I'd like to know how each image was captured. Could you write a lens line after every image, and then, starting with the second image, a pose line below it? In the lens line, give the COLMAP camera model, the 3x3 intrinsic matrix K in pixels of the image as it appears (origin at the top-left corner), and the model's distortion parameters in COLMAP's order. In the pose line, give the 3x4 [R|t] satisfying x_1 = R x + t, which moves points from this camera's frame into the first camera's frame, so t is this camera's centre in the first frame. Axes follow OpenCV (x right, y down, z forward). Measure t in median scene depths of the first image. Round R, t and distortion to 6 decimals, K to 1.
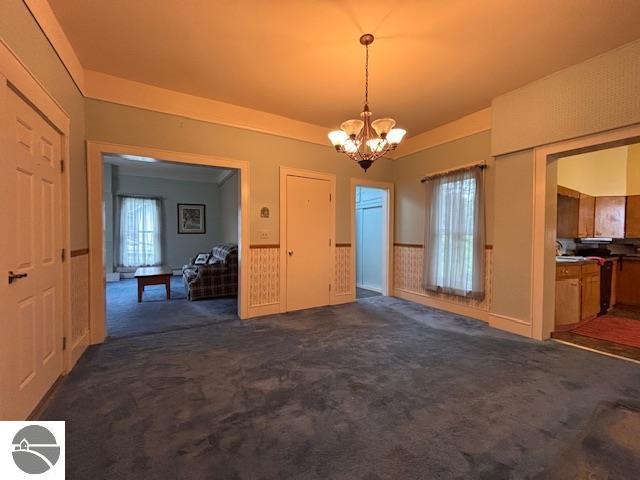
lens RADIAL K [[258.1, 0, 317.1], [0, 258.1, 240.5], [0, 0, 1]] dist [0.000177, -0.000259]
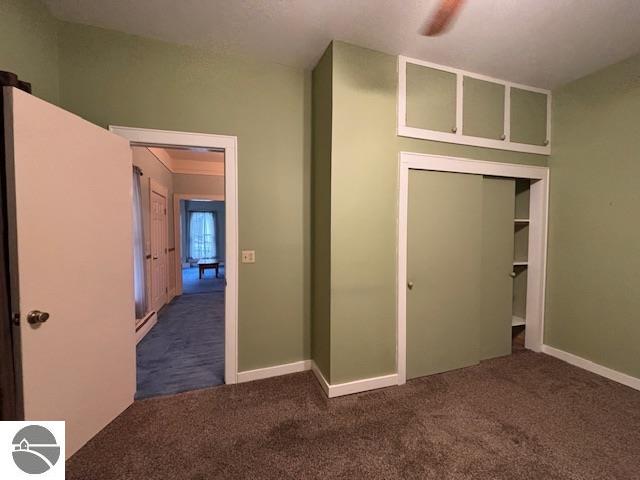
lens RADIAL K [[258.1, 0, 321.1], [0, 258.1, 239.1], [0, 0, 1]] dist [0.000177, -0.000259]
pose [[0.982181, -0.002603, -0.187919, 0.434420], [0.004189, 0.999959, 0.008043, -0.033383], [0.187890, -0.008687, 0.982152, -0.538558]]
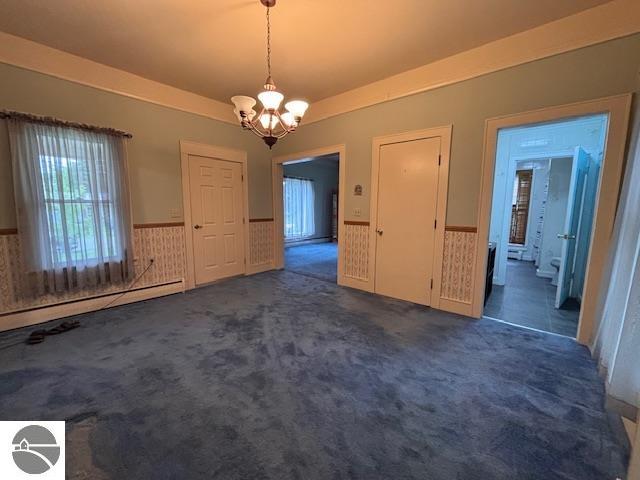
lens RADIAL K [[258.1, 0, 325.1], [0, 258.1, 240.6], [0, 0, 1]] dist [0.000177, -0.000259]
pose [[0.339616, 0.113377, -0.933706, 0.691837], [-0.030048, 0.993509, 0.109710, -0.016831], [0.940084, -0.009203, 0.340818, 0.499531]]
